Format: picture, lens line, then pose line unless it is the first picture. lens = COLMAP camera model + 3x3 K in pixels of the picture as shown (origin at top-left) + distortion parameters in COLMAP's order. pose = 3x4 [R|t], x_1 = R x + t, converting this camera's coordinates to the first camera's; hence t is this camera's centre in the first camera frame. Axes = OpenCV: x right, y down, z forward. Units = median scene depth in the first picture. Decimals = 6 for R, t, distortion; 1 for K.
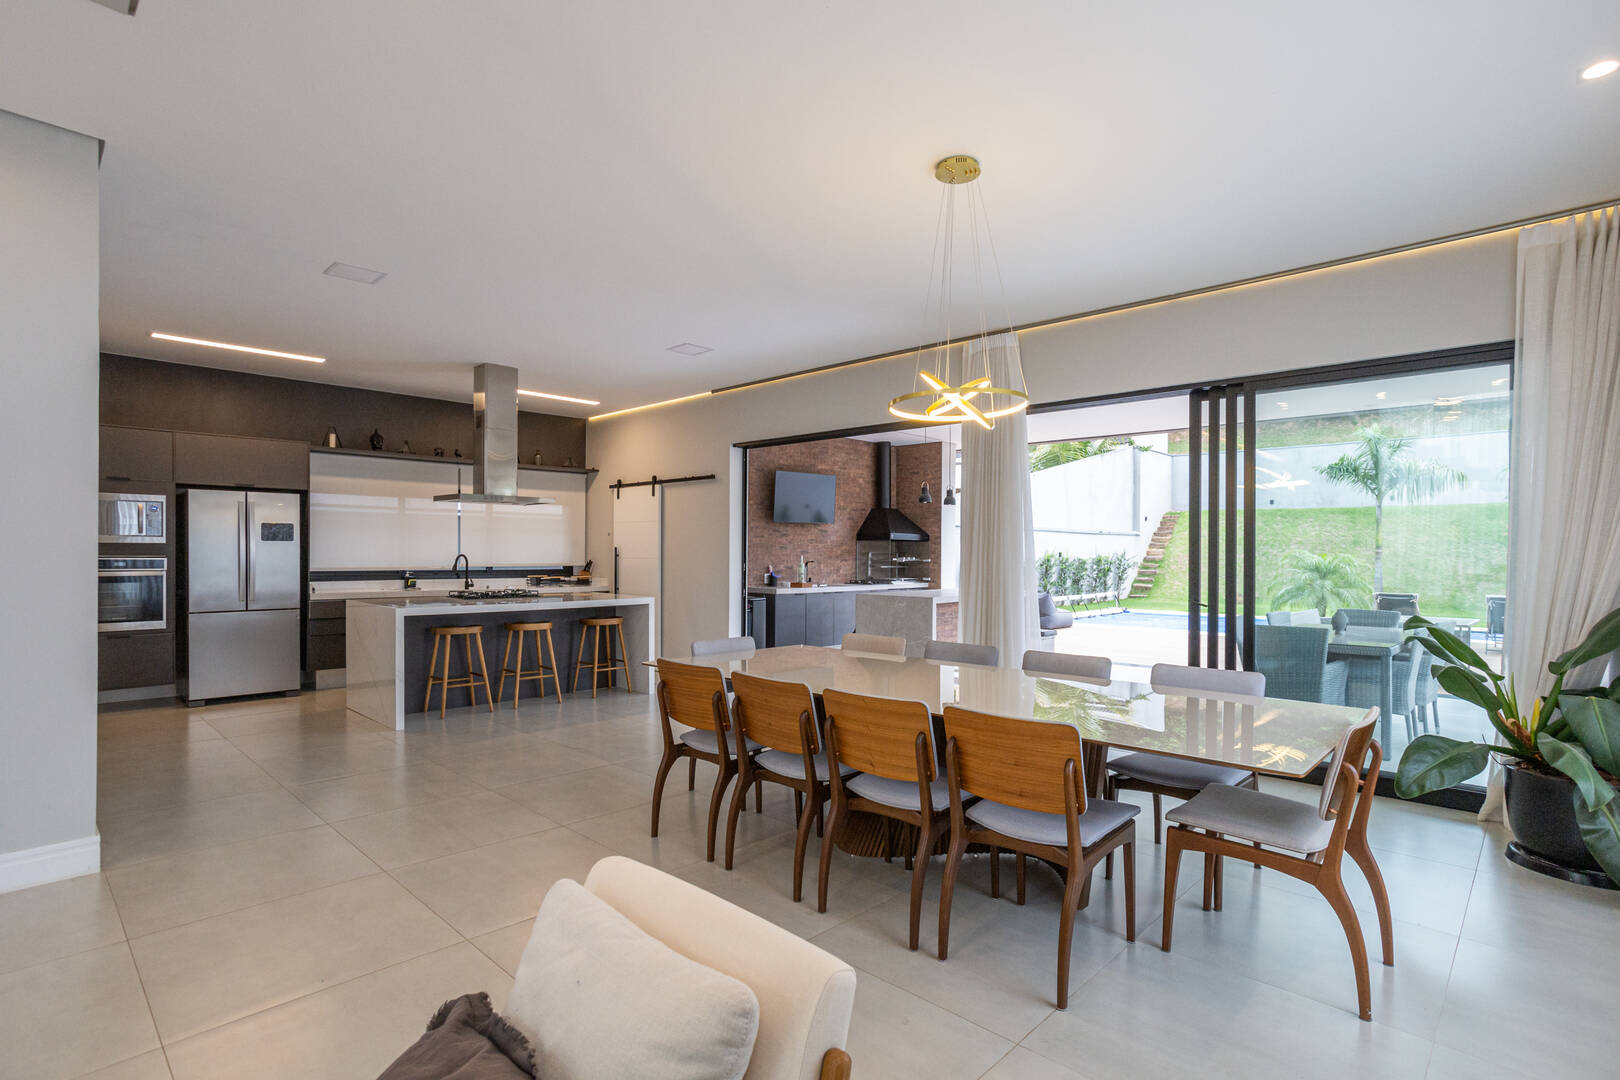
lens RADIAL K [[796.9, 0, 790.0], [0, 796.9, 559.4], [0, 0, 1]] dist [-0.036144, 0.019794]
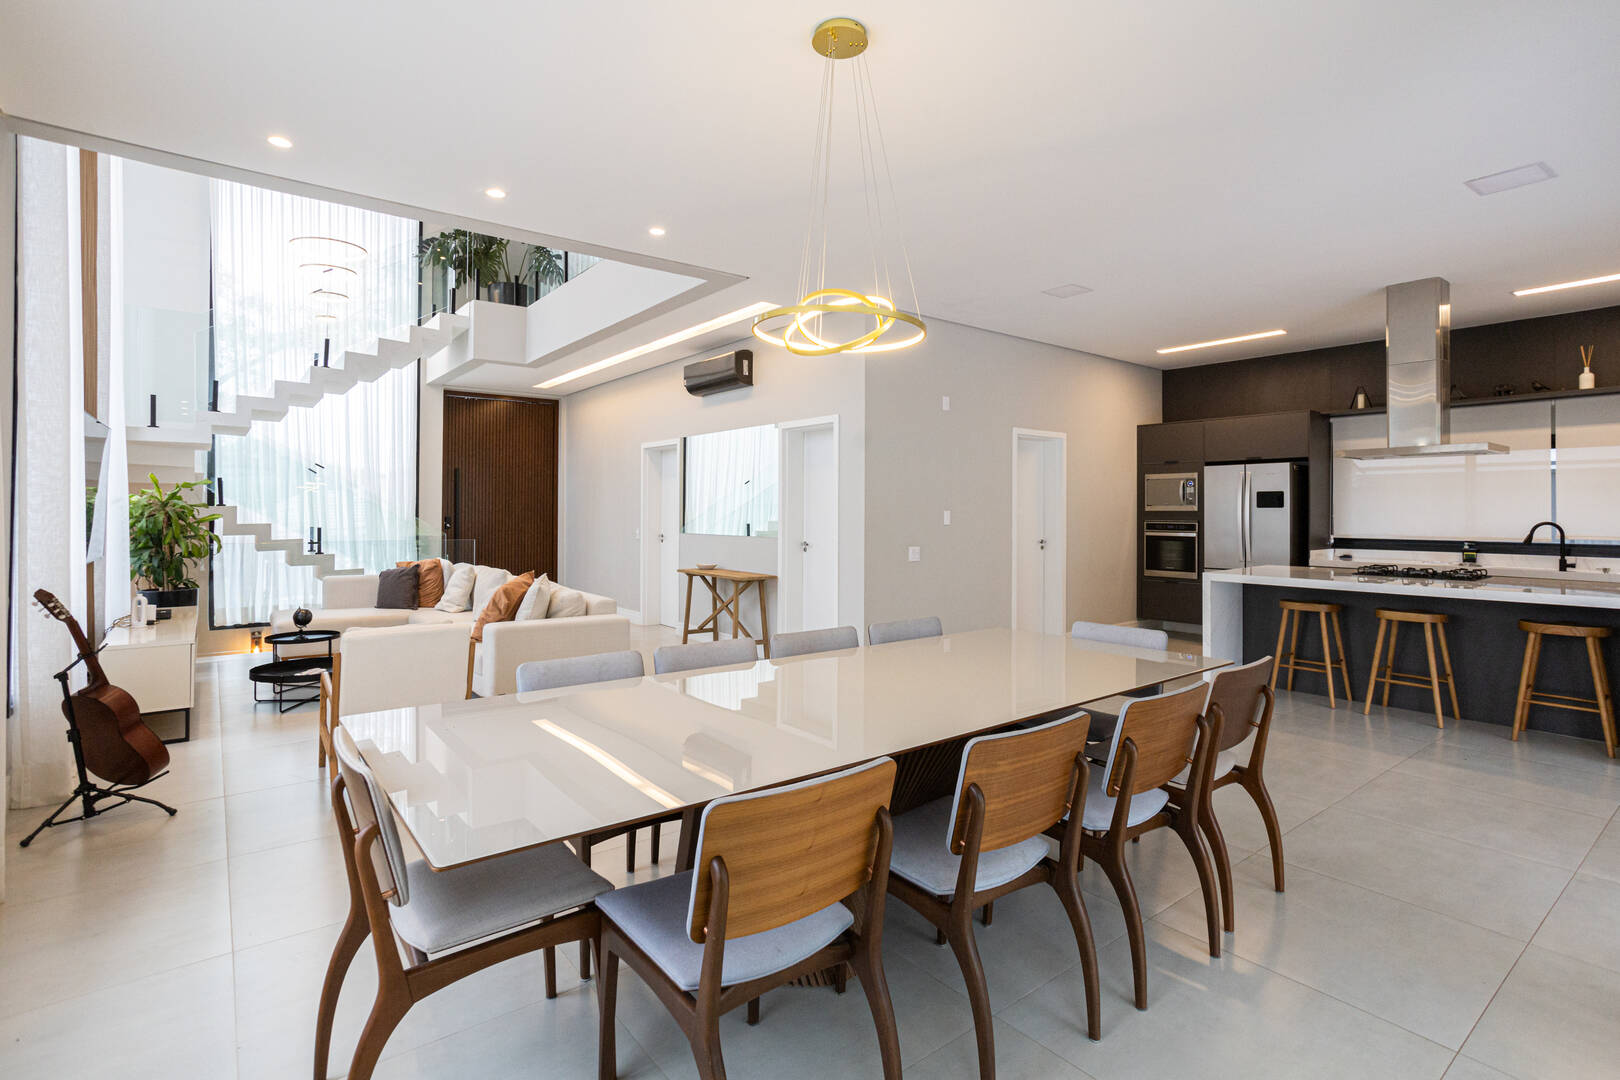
lens RADIAL K [[796.9, 0, 823.1], [0, 796.9, 511.0], [0, 0, 1]] dist [-0.036144, 0.019794]
pose [[-0.123896, -0.006190, -0.992276, 0.391247], [-0.012691, 0.999909, -0.004653, -0.004815], [0.992214, 0.012016, -0.123964, 0.420853]]
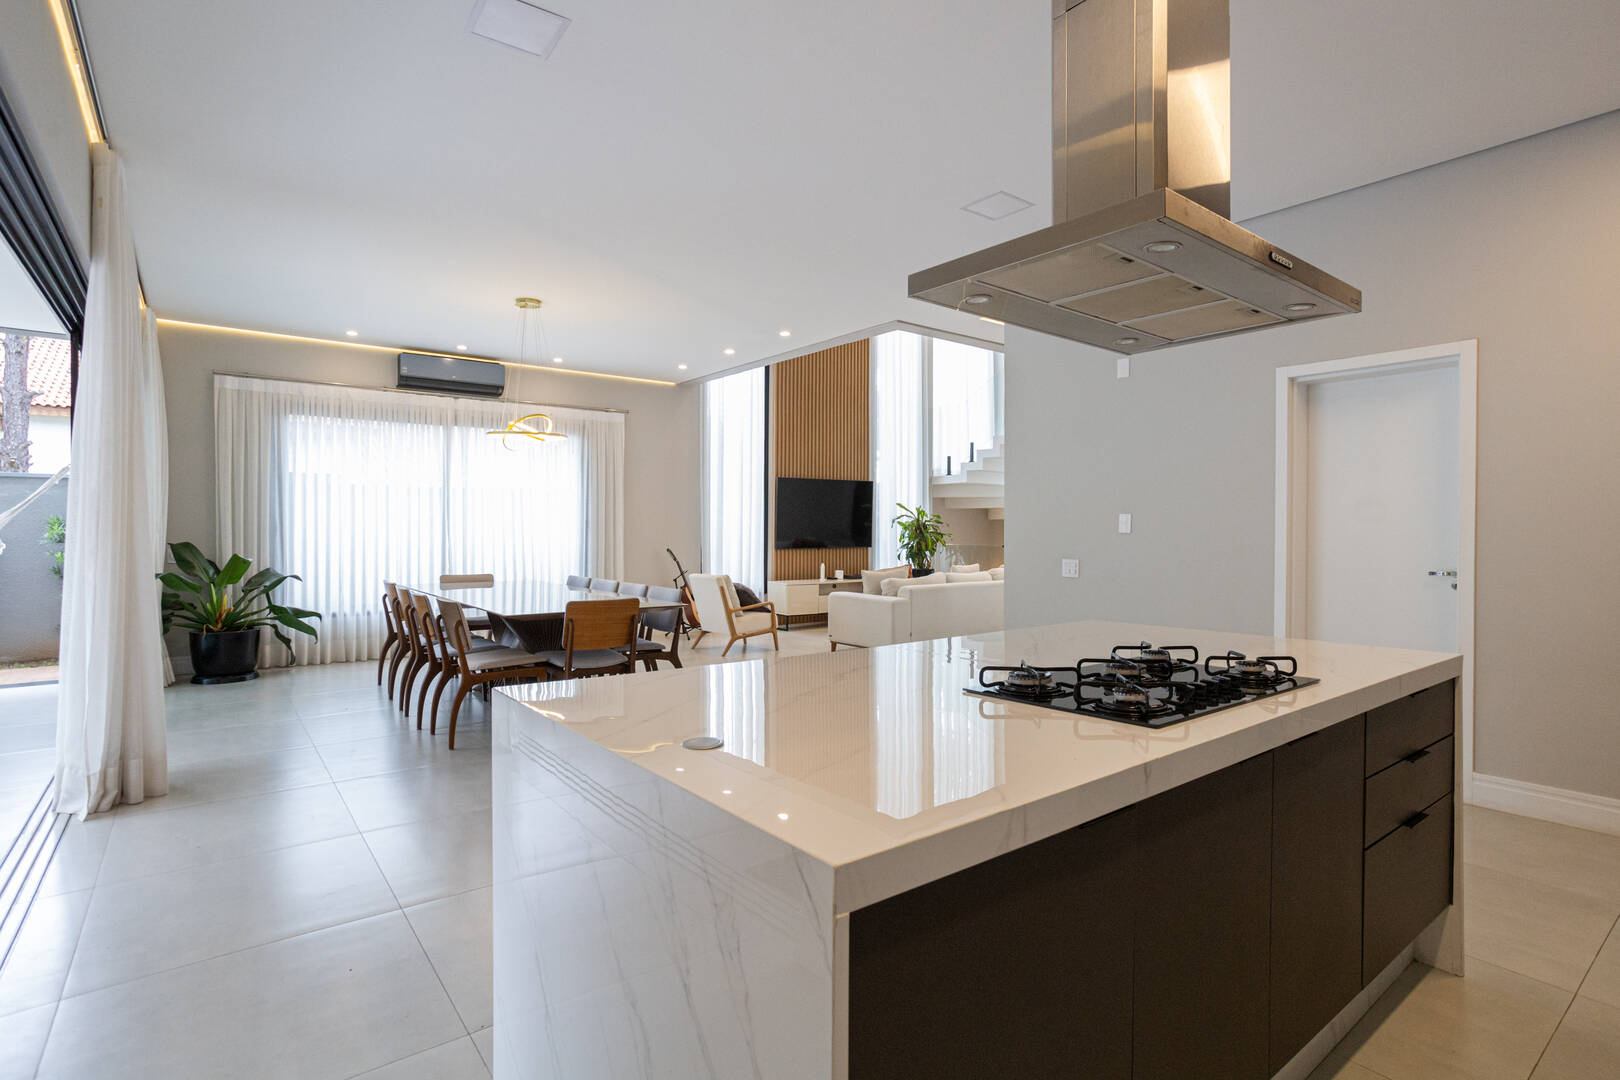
lens RADIAL K [[796.9, 0, 814.0], [0, 796.9, 538.5], [0, 0, 1]] dist [-0.036144, 0.019794]
pose [[-0.993234, -0.006563, 0.115944, -0.243167], [-0.004569, 0.999837, 0.017452, 0.001431], [-0.116040, 0.016804, -0.993102, 1.044732]]
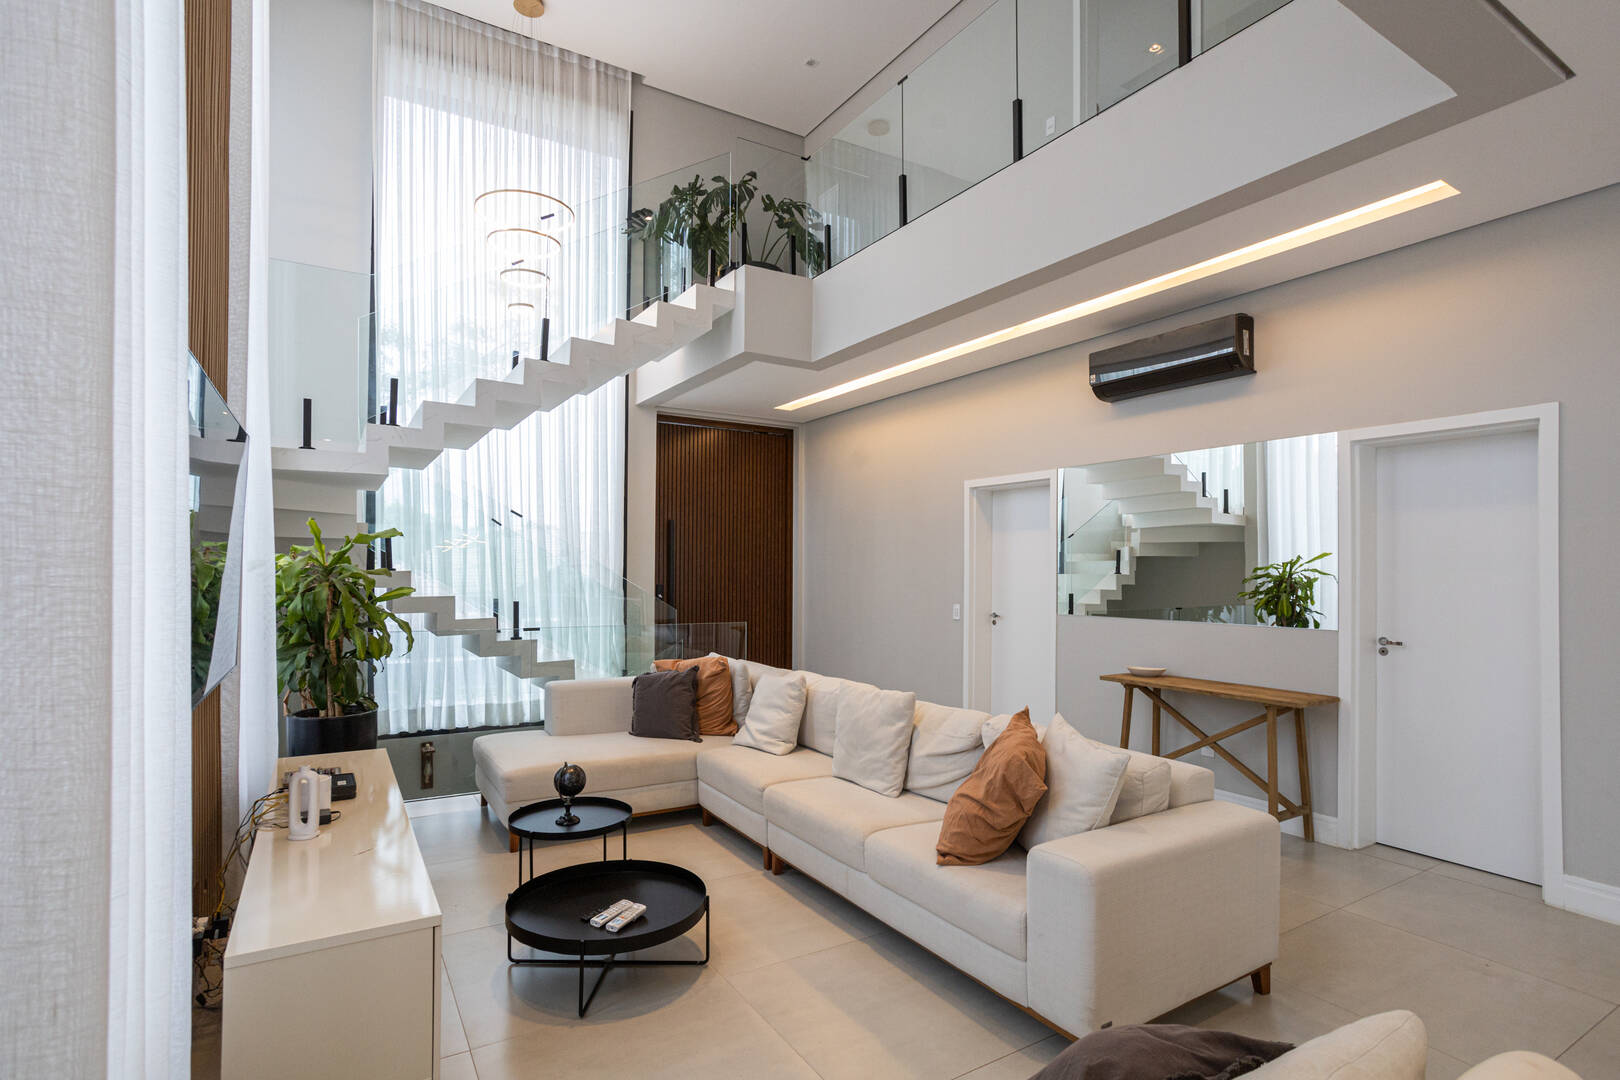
lens RADIAL K [[796.9, 0, 820.5], [0, 796.9, 570.4], [0, 0, 1]] dist [-0.036144, 0.019794]
pose [[-0.221168, -0.007456, -0.975207, 0.109053], [-0.016442, 0.999857, -0.003915, -0.009707], [0.975097, 0.015169, -0.221259, 0.084685]]
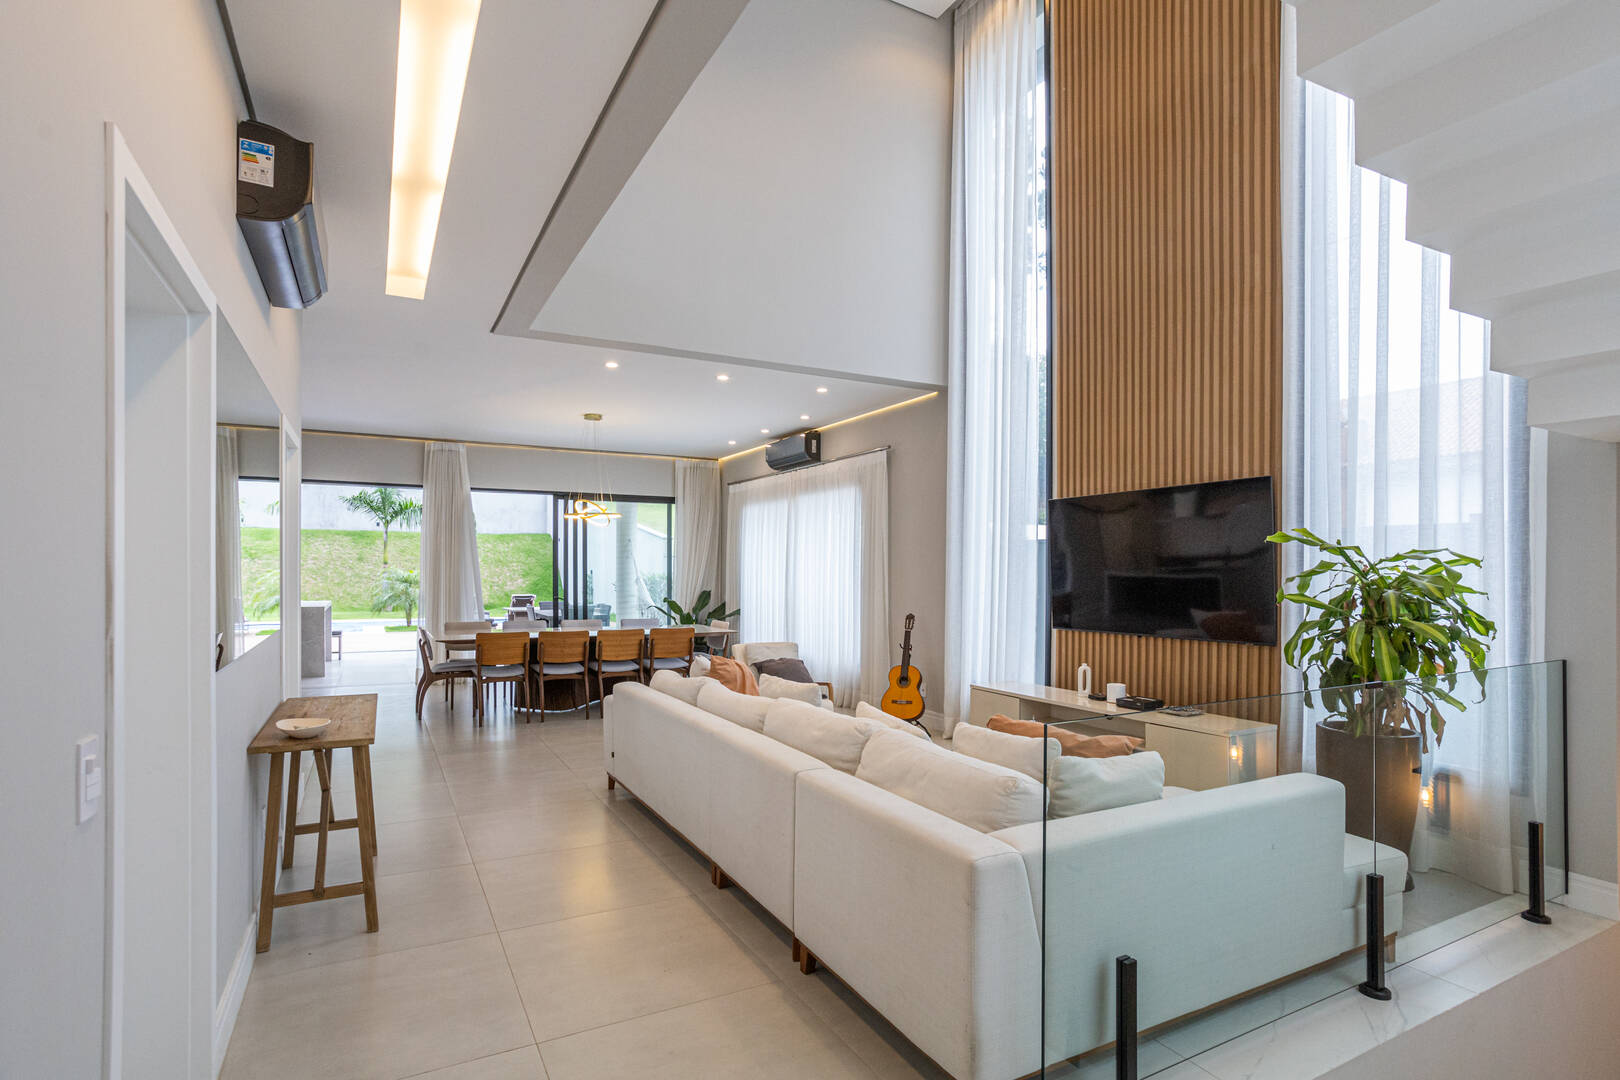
lens RADIAL K [[796.9, 0, 811.7], [0, 796.9, 578.0], [0, 0, 1]] dist [-0.036144, 0.019794]
pose [[0.277983, -0.014256, 0.960480, -0.738598], [0.004154, 0.999898, 0.013639, -0.012690], [-0.960577, 0.000198, 0.278014, -0.115606]]
